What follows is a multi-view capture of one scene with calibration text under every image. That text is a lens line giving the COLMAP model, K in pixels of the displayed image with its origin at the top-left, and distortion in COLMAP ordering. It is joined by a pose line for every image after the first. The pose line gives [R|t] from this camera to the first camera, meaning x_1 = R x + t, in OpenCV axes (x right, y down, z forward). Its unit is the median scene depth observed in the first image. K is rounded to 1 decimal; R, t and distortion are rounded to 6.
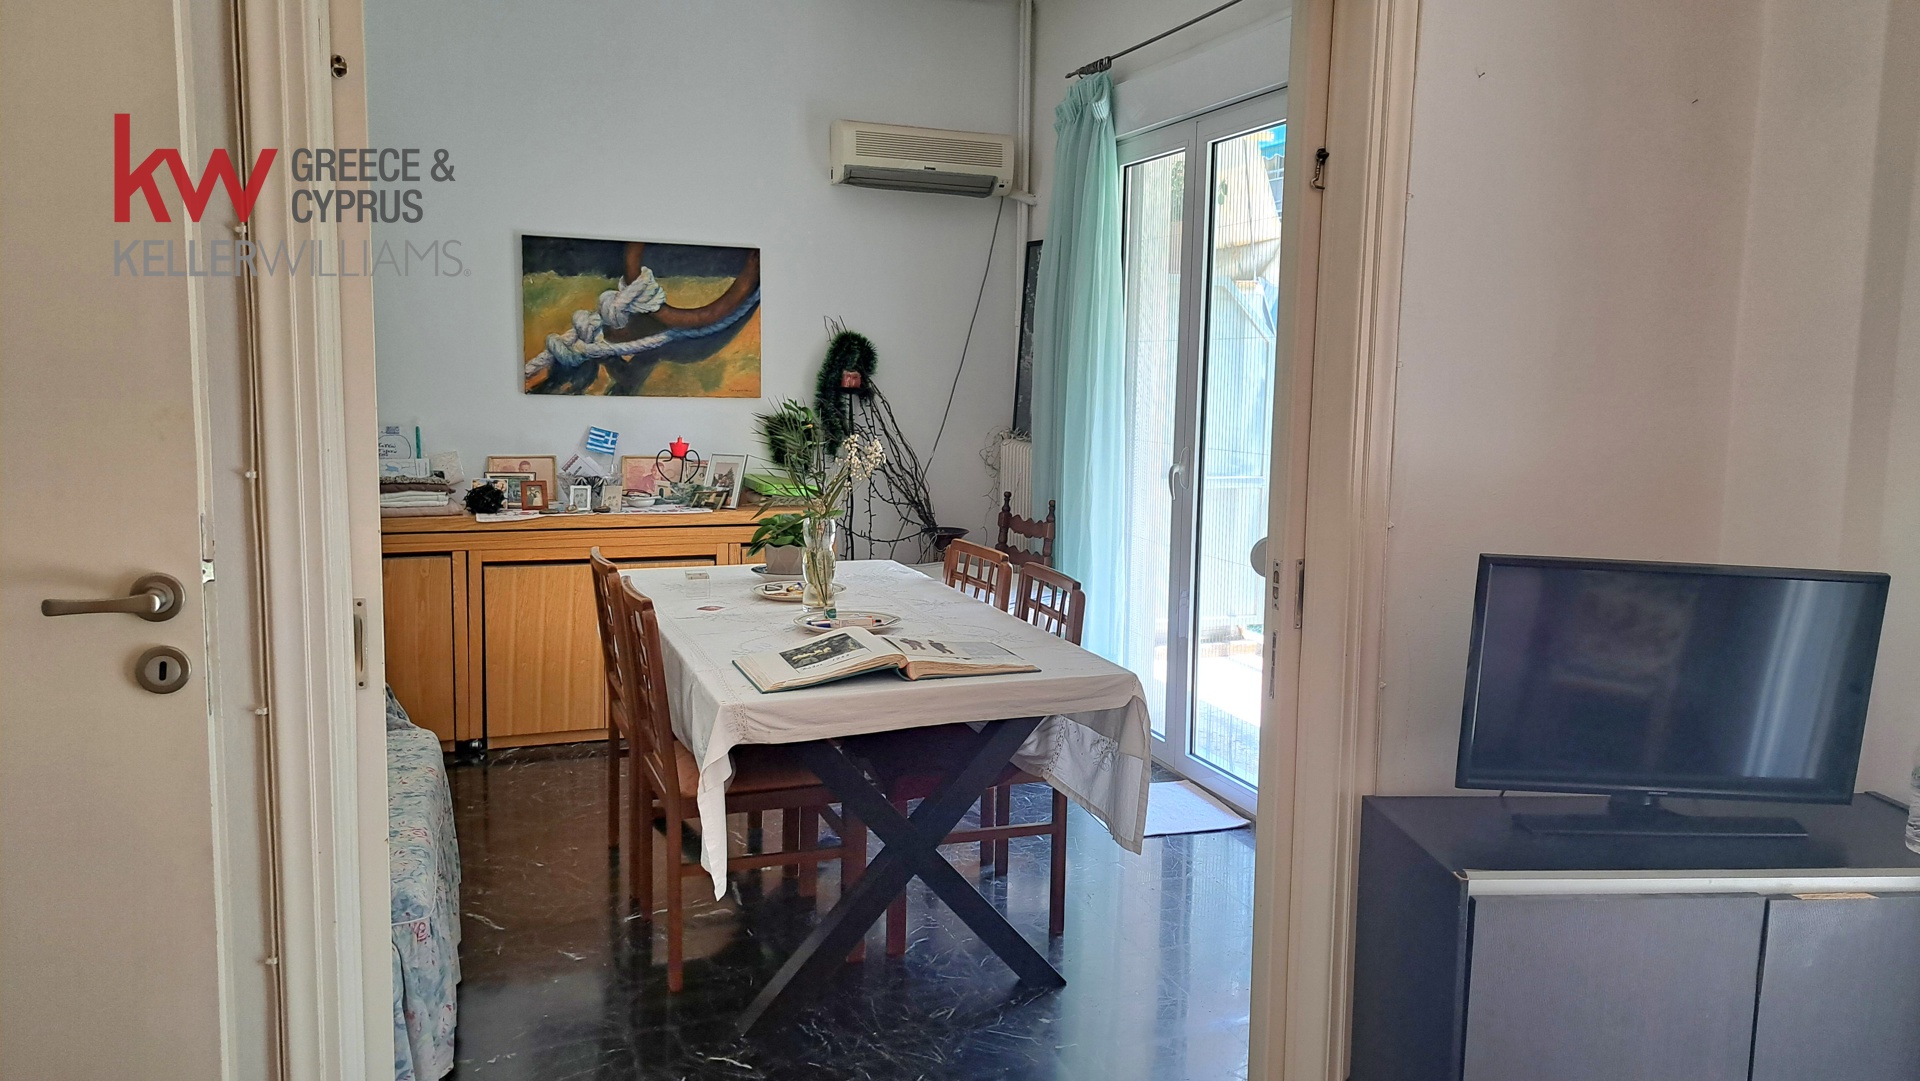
lens RADIAL K [[1417.8, 0, 970.7], [0, 1417.8, 545.9], [0, 0, 1]] dist [0.096330, -0.065230]
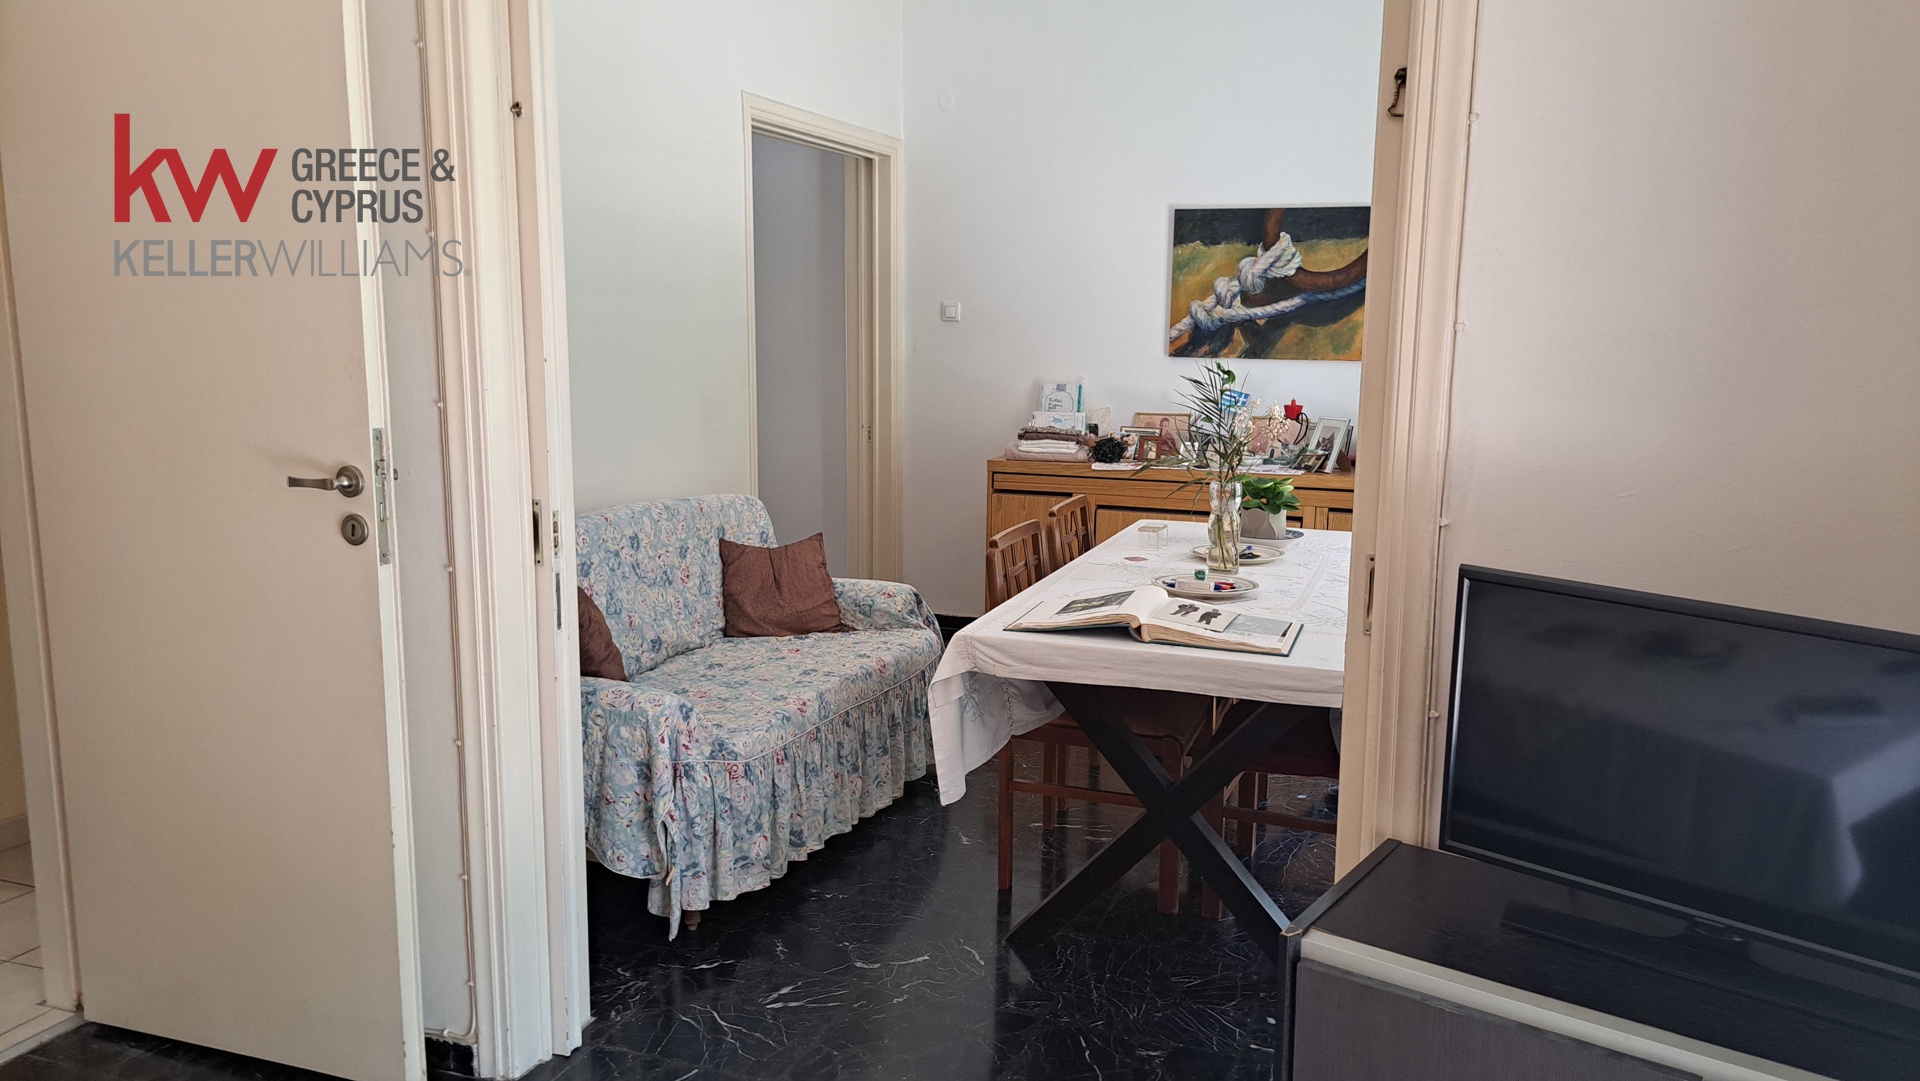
lens RADIAL K [[1417.8, 0, 1049.6], [0, 1417.8, 556.2], [0, 0, 1]] dist [0.096330, -0.065230]
pose [[0.747439, 0.103882, -0.656158, 0.347531], [-0.082650, 0.994566, 0.063310, -0.015089], [0.659169, 0.006911, 0.751963, 0.120970]]
